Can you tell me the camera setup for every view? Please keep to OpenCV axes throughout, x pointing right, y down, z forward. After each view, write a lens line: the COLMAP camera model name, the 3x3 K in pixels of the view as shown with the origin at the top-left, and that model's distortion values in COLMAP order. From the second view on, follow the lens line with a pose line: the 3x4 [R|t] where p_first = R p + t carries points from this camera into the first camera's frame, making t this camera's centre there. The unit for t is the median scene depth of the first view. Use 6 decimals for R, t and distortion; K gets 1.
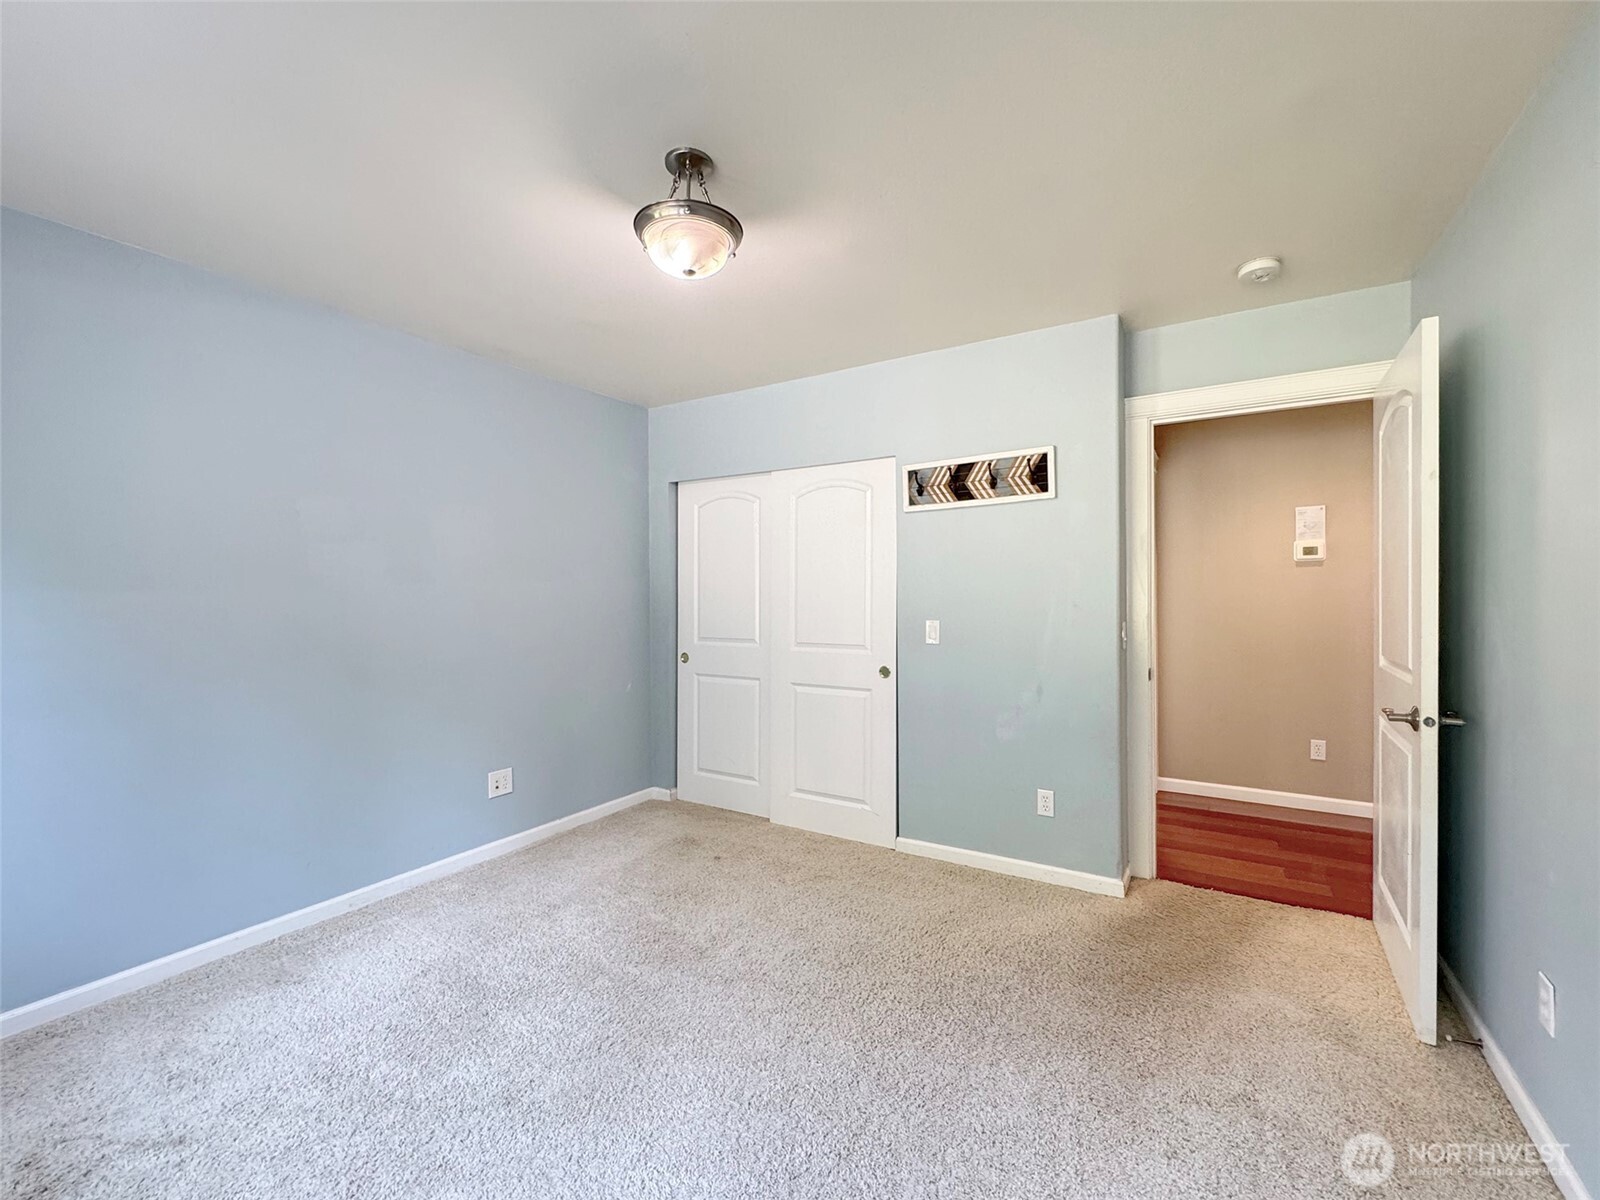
lens RADIAL K [[648.1, 0, 803.3], [0, 648.1, 602.9], [0, 0, 1]] dist [0.000062, -0.000005]
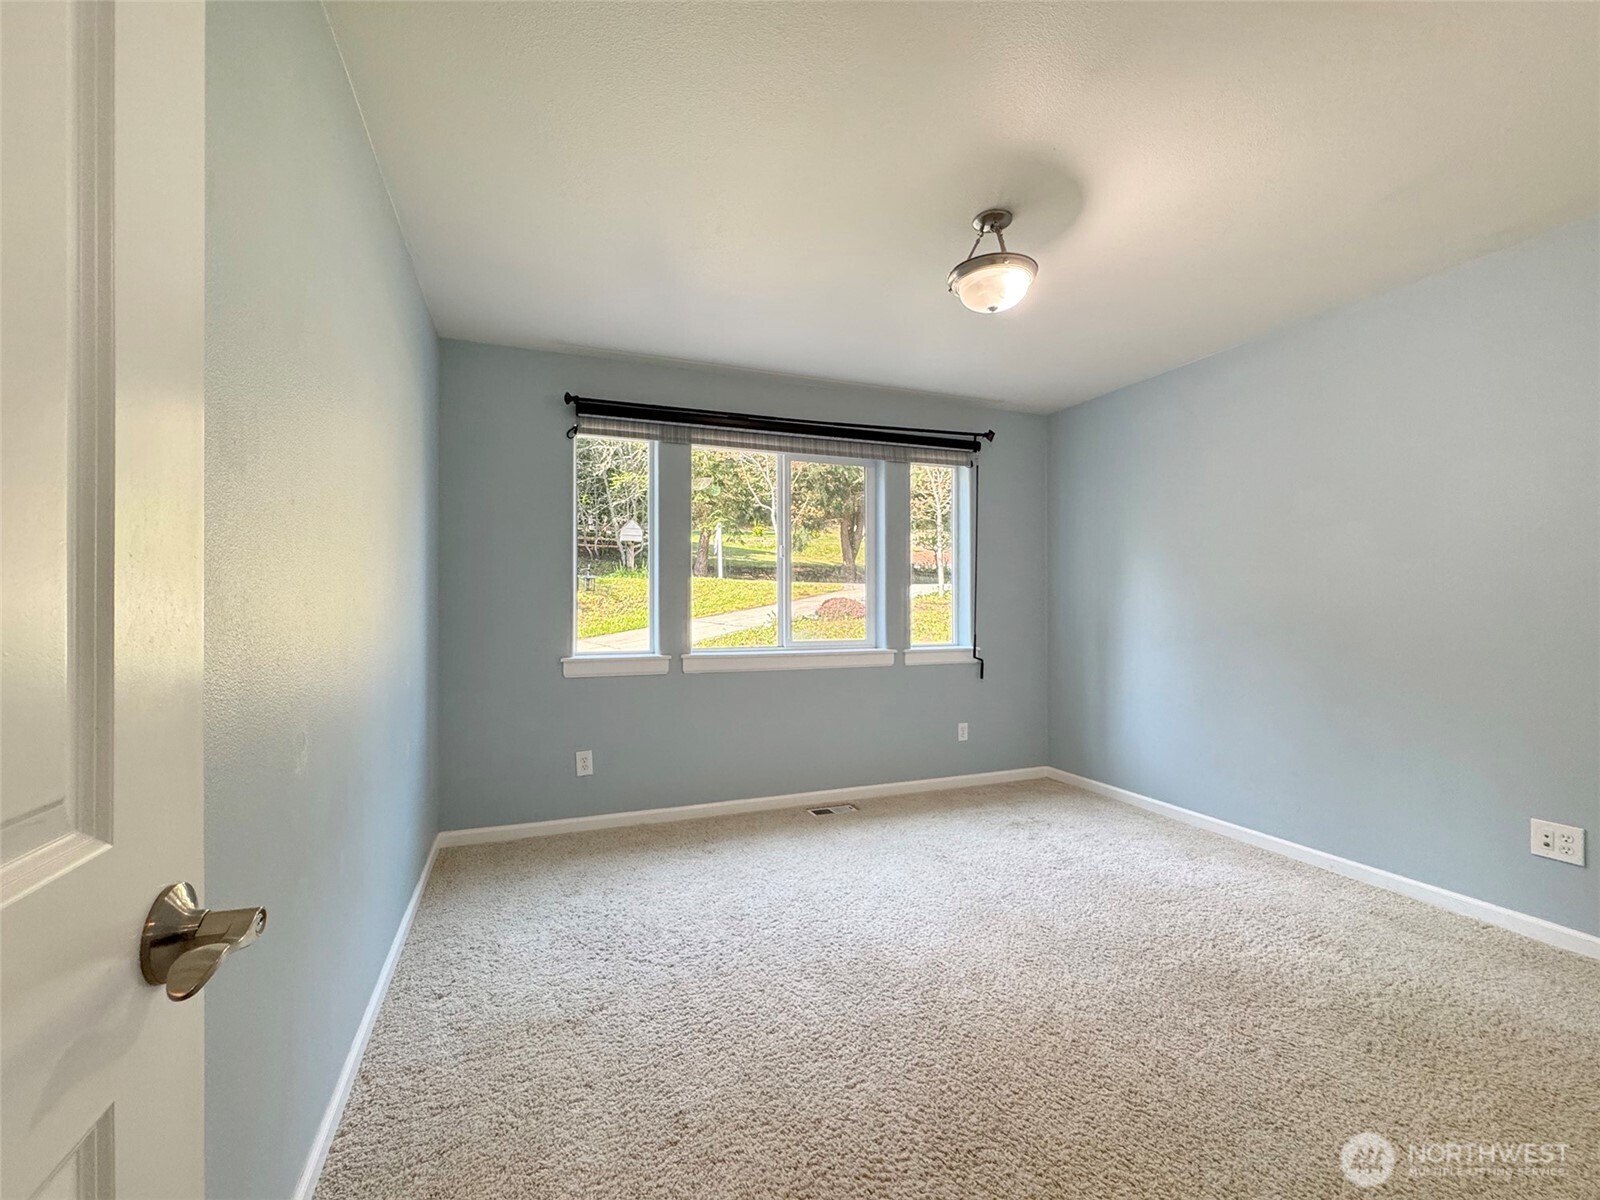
lens RADIAL K [[648.1, 0, 803.3], [0, 648.1, 602.9], [0, 0, 1]] dist [0.000062, -0.000005]
pose [[-0.584355, 0.002445, -0.811495, 0.736475], [-0.003117, 0.999981, 0.005257, 0.033084], [0.811492, 0.005601, -0.584336, 1.005547]]
